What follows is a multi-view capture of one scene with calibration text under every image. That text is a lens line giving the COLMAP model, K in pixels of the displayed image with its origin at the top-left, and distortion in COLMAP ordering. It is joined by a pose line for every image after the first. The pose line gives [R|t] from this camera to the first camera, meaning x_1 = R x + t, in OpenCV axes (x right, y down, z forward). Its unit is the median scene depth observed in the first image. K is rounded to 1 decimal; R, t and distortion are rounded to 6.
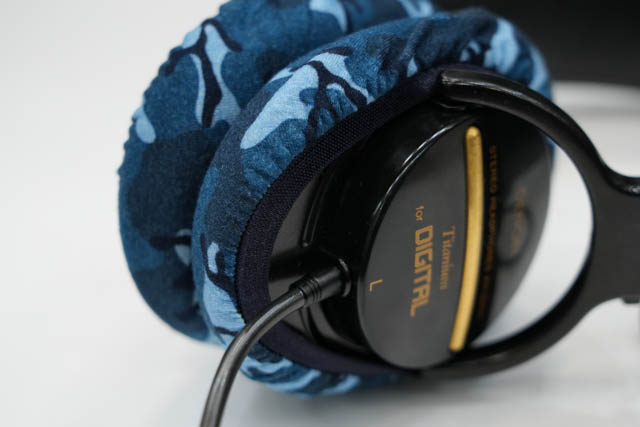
lens RADIAL K [[1742.4, 0, 320.0], [0, 1742.4, 213.5], [0, 0, 1]] dist [0.015051, 0.125634]
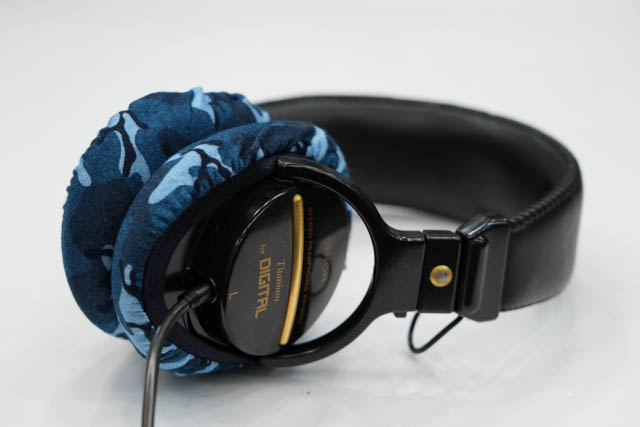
lens RADIAL K [[1742.4, 0, 320.0], [0, 1742.4, 213.5], [0, 0, 1]] dist [0.015051, 0.125634]
pose [[0.993893, 0.020930, 0.108343, -0.060122], [-0.014246, 0.997968, -0.062106, 0.063326], [-0.109423, 0.060183, 0.992172, -0.536126]]
